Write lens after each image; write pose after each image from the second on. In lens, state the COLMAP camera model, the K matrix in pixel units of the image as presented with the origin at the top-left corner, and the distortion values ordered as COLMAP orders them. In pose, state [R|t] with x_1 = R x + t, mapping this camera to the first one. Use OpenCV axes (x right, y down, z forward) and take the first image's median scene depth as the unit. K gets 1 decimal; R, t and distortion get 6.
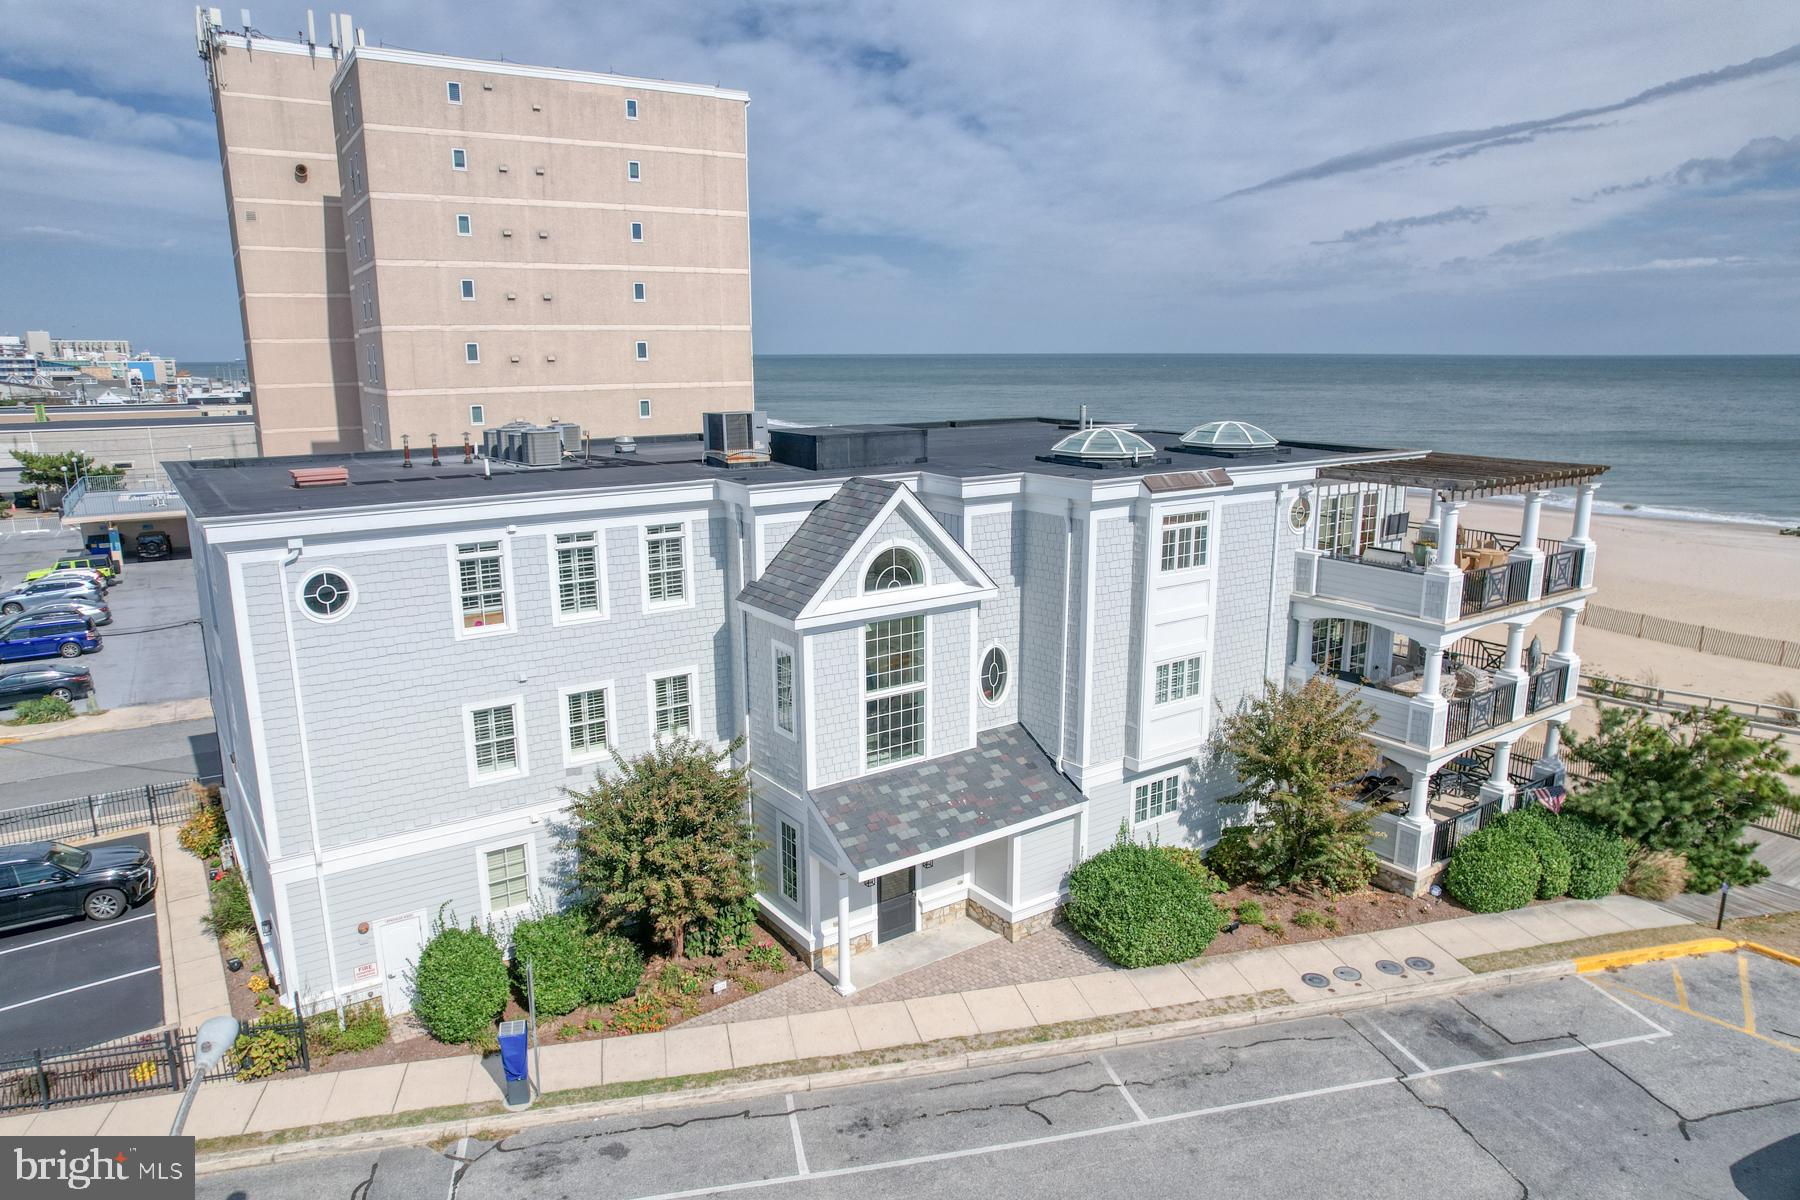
lens RADIAL K [[1156.7, 0, 898.7], [0, 1156.7, 604.9], [0, 0, 1]] dist [-0.093115, 0.086182]
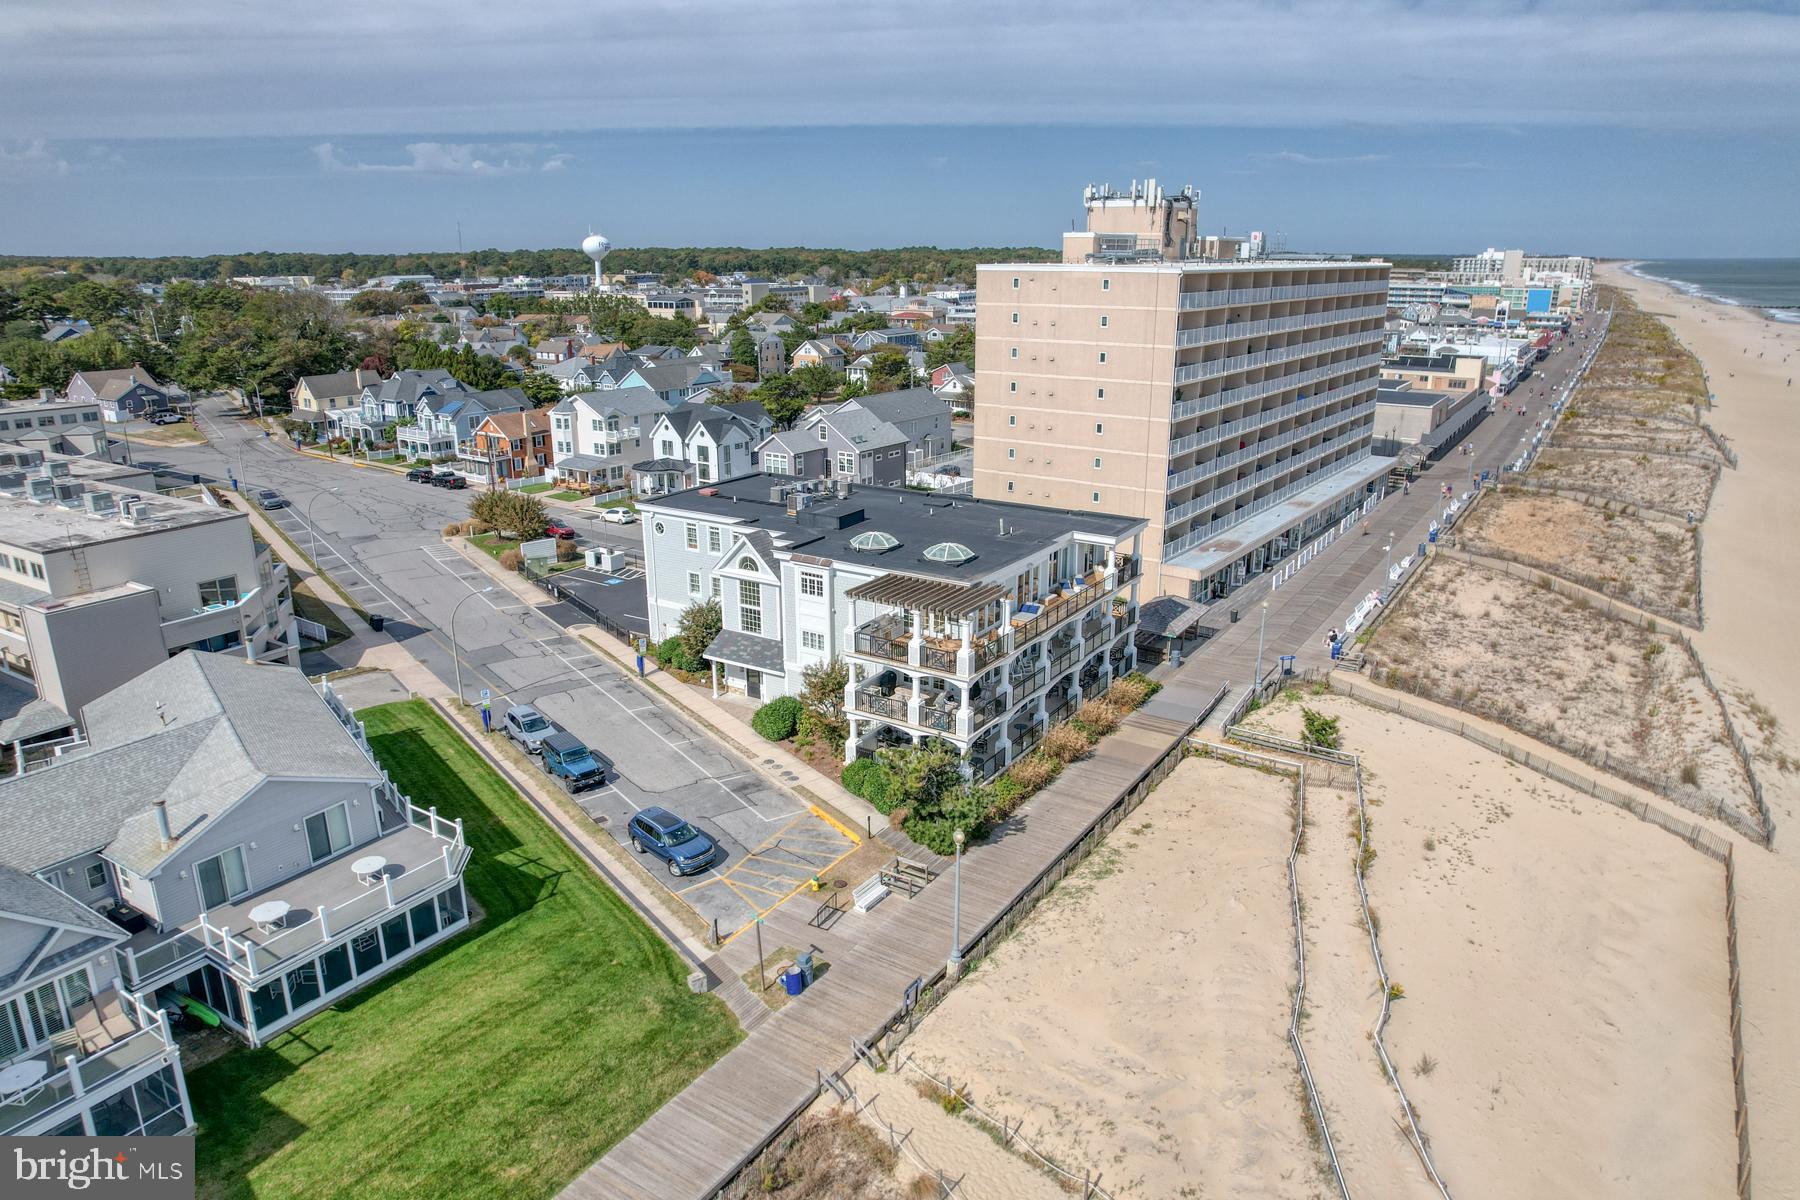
lens RADIAL K [[1161.1, 0, 899.5], [0, 1161.1, 607.1], [0, 0, 1]] dist [-0.084019, 0.071264]
pose [[0.380561, 0.275910, -0.882636, 2.507440], [-0.198294, 0.956600, 0.213534, -0.571555], [0.903246, 0.093759, 0.418756, 0.144896]]
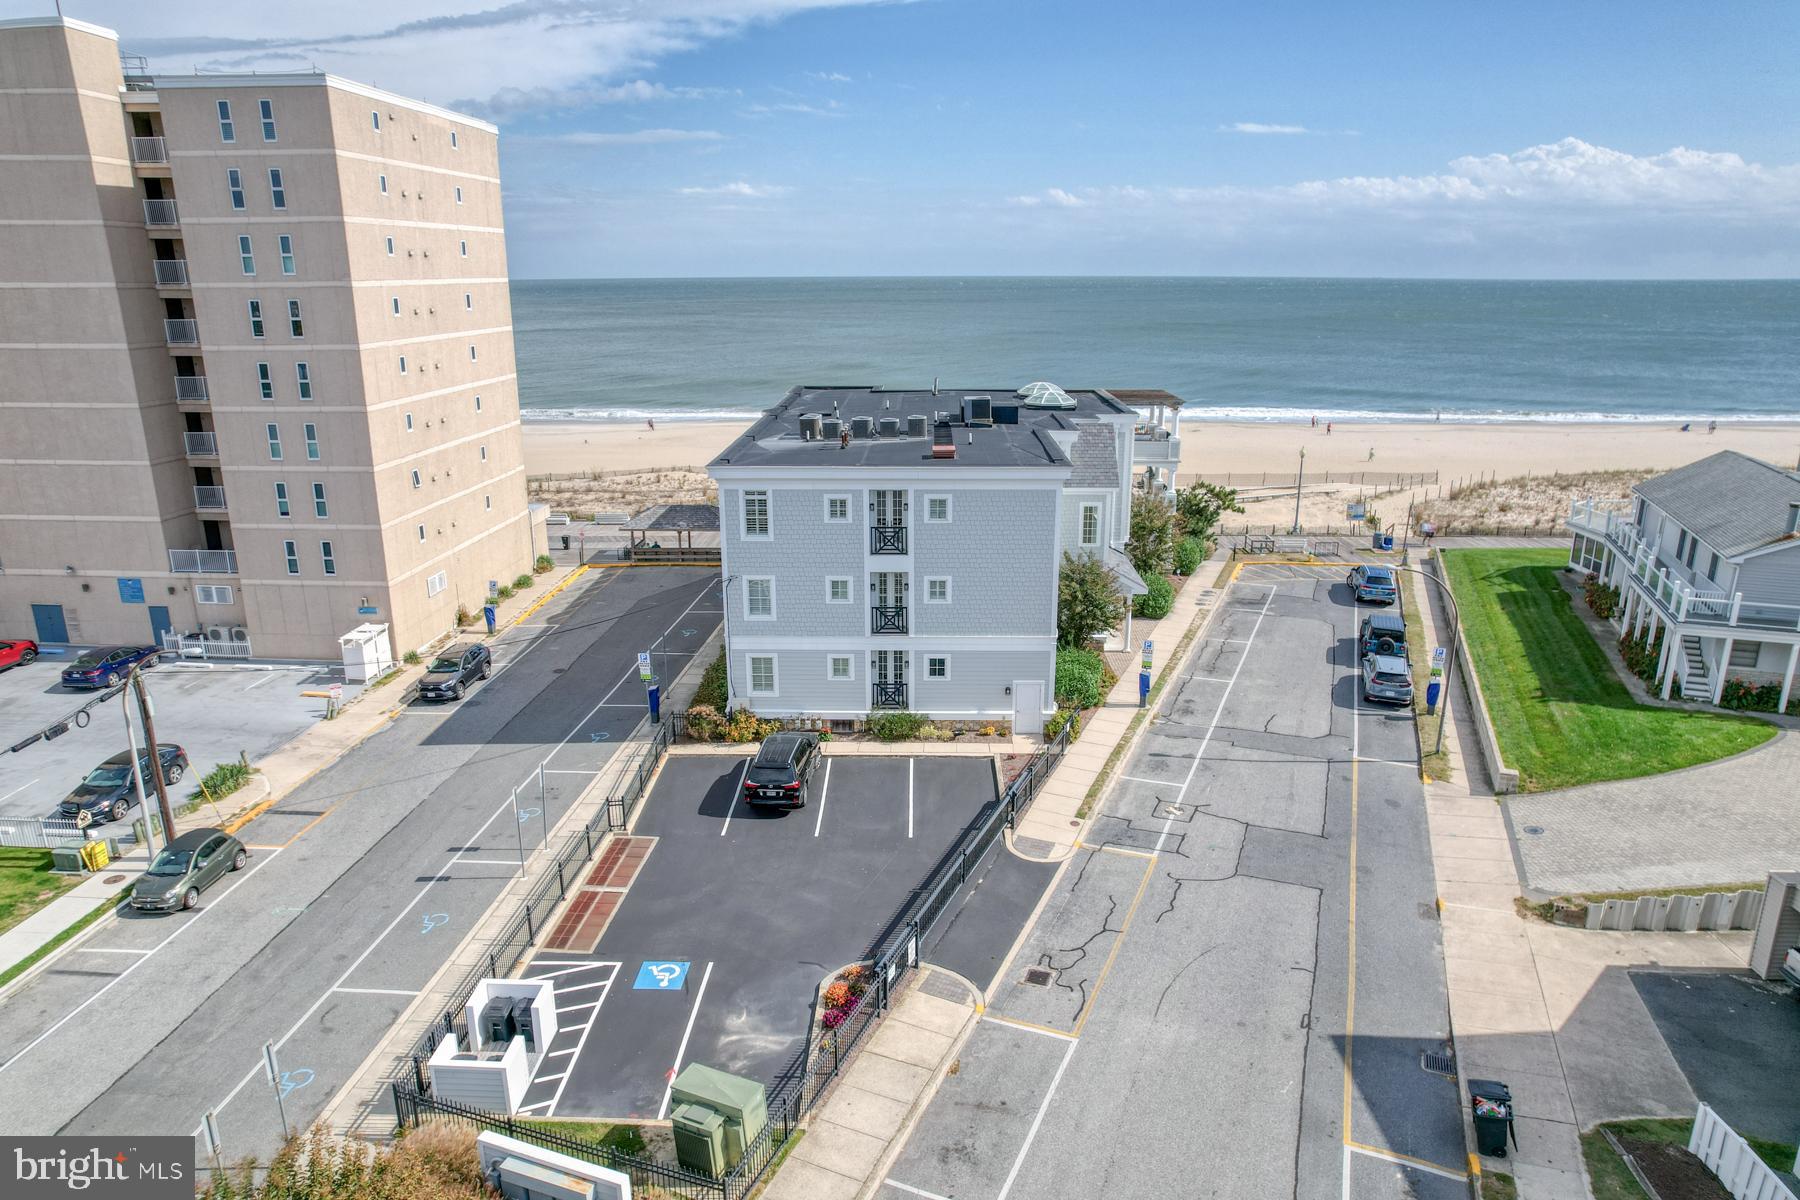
lens RADIAL K [[1156.7, 0, 898.7], [0, 1156.7, 604.9], [0, 0, 1]] dist [-0.093115, 0.086182]
pose [[0.590569, -0.220911, 0.776162, -1.894160], [0.173601, 0.974061, 0.145147, -0.144744], [-0.788094, 0.049023, 0.613600, -0.032986]]
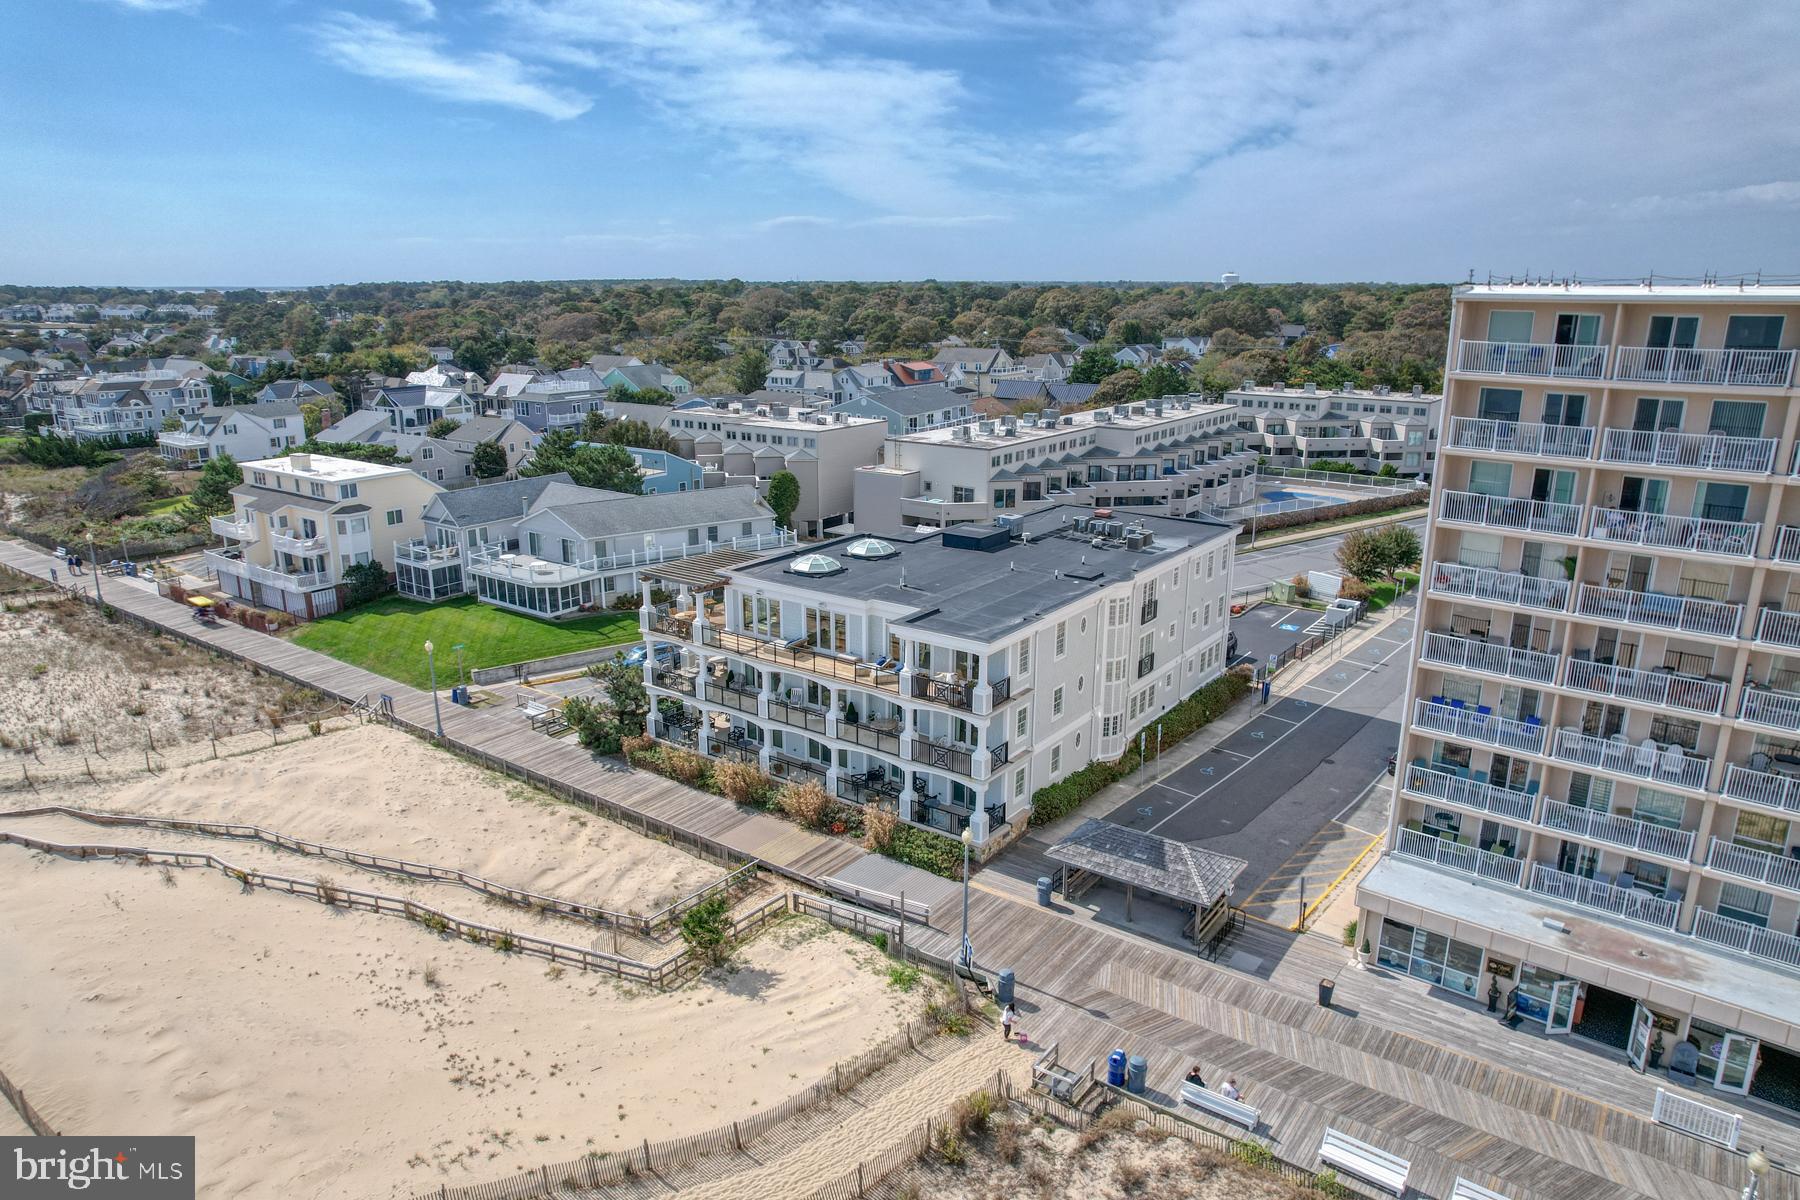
lens RADIAL K [[1162.7, 0, 897.0], [0, 1162.7, 604.6], [0, 0, 1]] dist [-0.080105, 0.065145]
pose [[-0.944854, 0.090855, -0.314637, 0.967242], [-0.067885, 0.885545, 0.459568, -1.226147], [0.320379, 0.455583, -0.830543, 3.346130]]
